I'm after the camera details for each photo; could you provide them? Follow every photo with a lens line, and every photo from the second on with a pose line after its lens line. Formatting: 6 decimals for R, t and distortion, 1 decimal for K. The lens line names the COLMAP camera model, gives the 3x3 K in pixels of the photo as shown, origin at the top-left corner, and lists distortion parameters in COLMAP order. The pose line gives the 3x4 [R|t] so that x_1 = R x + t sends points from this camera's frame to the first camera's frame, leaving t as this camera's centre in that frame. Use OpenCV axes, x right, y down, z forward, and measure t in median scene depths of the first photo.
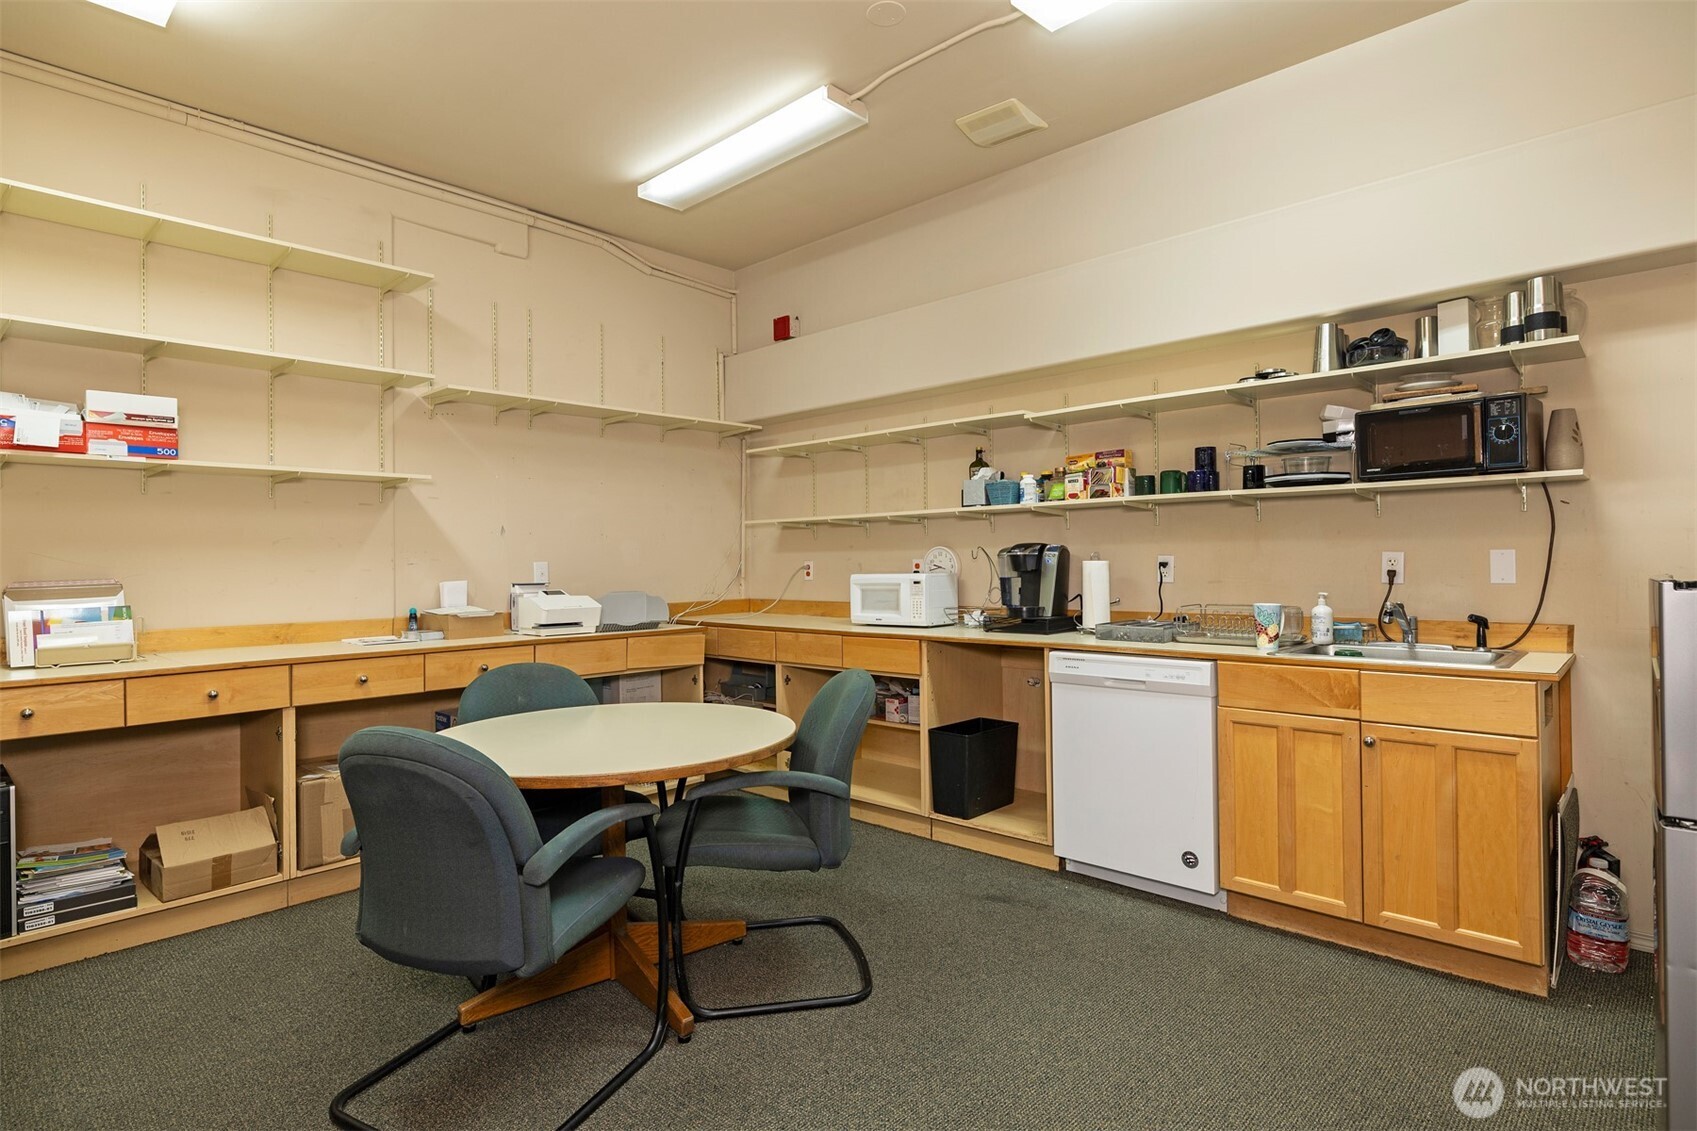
lens RADIAL K [[878.0, 0, 844.8], [0, 878.0, 564.5], [0, 0, 1]] dist [-0.000469, 0.000328]
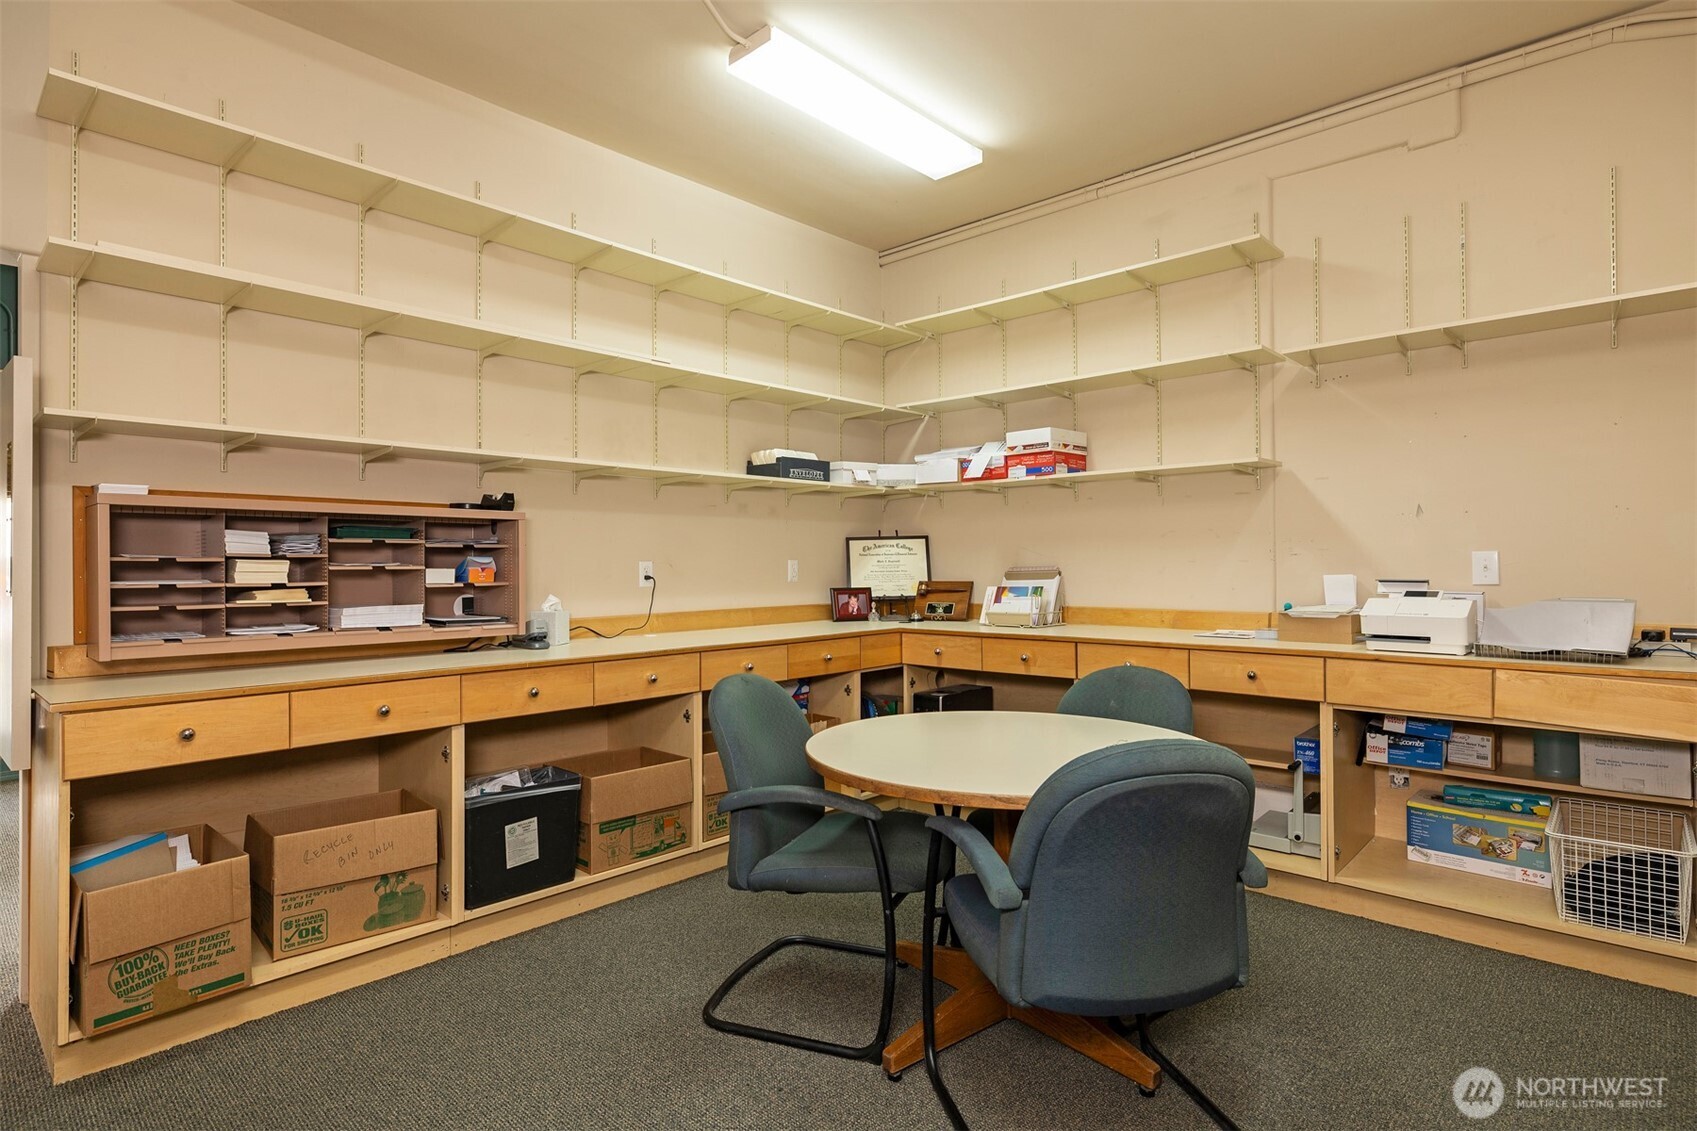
lens RADIAL K [[878.0, 0, 844.7], [0, 878.0, 562.0], [0, 0, 1]] dist [-0.000469, 0.000328]
pose [[0.007685, 0.004496, -0.999960, 0.442163], [0.004282, 0.999981, 0.004529, 0.001072], [0.999961, -0.004316, 0.007666, 0.585740]]
